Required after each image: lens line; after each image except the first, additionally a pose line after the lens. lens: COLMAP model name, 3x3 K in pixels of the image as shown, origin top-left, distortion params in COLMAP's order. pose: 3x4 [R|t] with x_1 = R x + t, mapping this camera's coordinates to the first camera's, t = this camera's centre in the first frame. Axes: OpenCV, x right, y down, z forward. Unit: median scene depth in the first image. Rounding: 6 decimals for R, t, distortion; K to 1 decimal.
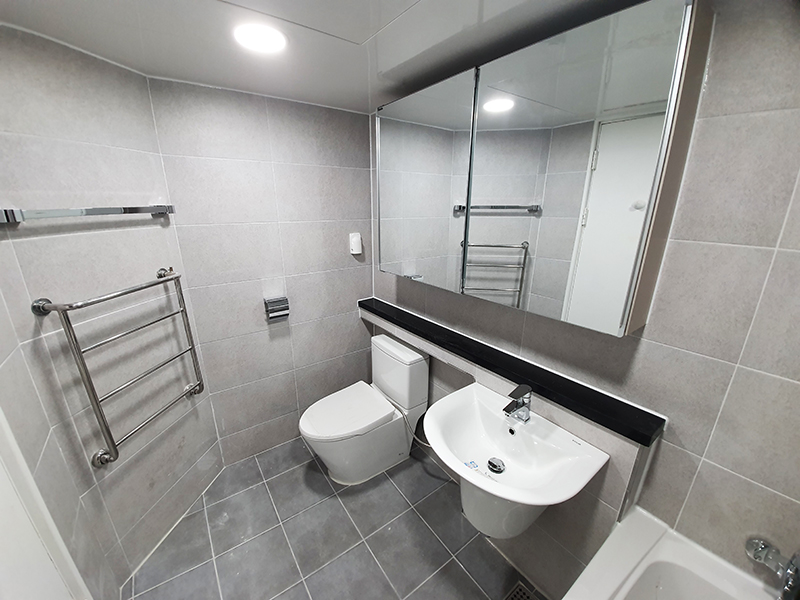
lens RADIAL K [[324.4, 0, 397.1], [0, 324.4, 305.9], [0, 0, 1]] dist [-0.005834, -0.007860]
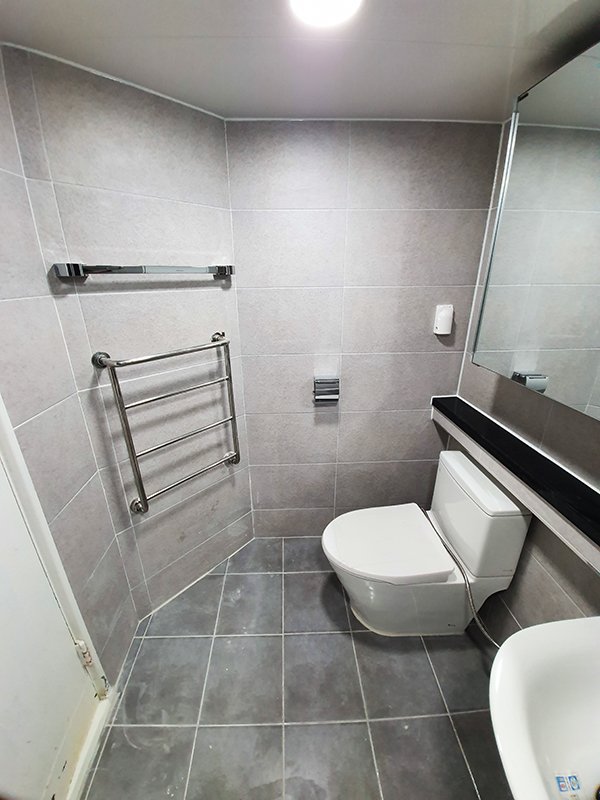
lens RADIAL K [[324.4, 0, 289.0], [0, 324.4, 393.9], [0, 0, 1]] dist [-0.005834, -0.007860]
pose [[0.828650, 0.183348, -0.528888, -0.002588], [-0.158766, 0.983018, 0.092030, -0.053144], [0.536780, 0.007709, 0.843687, 0.269947]]
